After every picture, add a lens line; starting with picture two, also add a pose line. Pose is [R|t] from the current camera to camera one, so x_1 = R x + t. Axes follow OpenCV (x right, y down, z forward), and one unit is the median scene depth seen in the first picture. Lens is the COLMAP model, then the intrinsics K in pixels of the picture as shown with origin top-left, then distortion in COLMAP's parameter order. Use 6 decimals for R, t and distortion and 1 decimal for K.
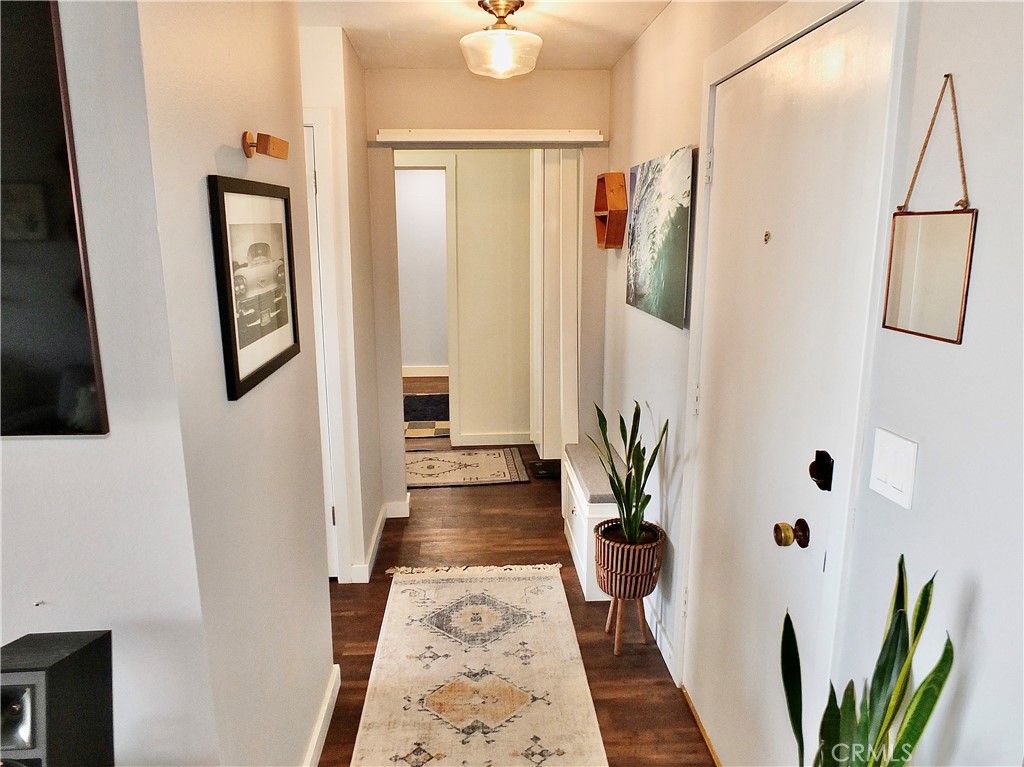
lens RADIAL K [[707.4, 0, 513.8], [0, 707.4, 379.9], [0, 0, 1]] dist [-0.029094, 0.000798]
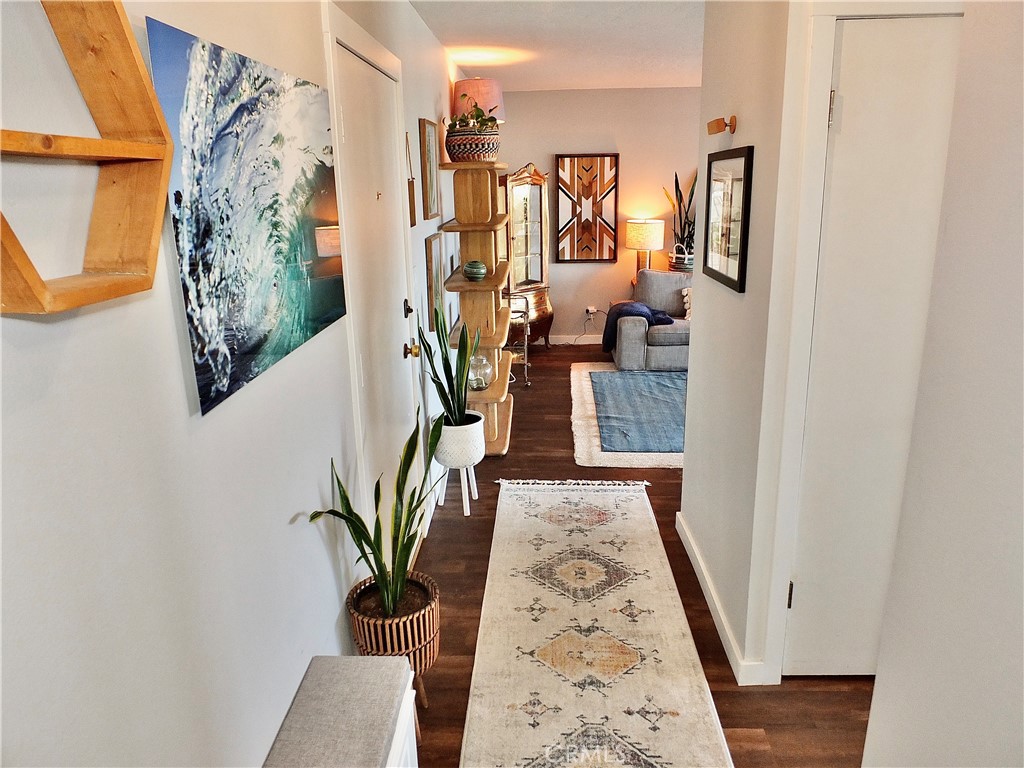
lens RADIAL K [[707.4, 0, 514.7], [0, 707.4, 383.8], [0, 0, 1]] dist [-0.029094, 0.000798]
pose [[-0.994977, -0.006784, 0.099872, -0.044031], [0.041489, 0.880025, 0.473112, -0.361881], [-0.091100, 0.474880, -0.875323, 1.636878]]
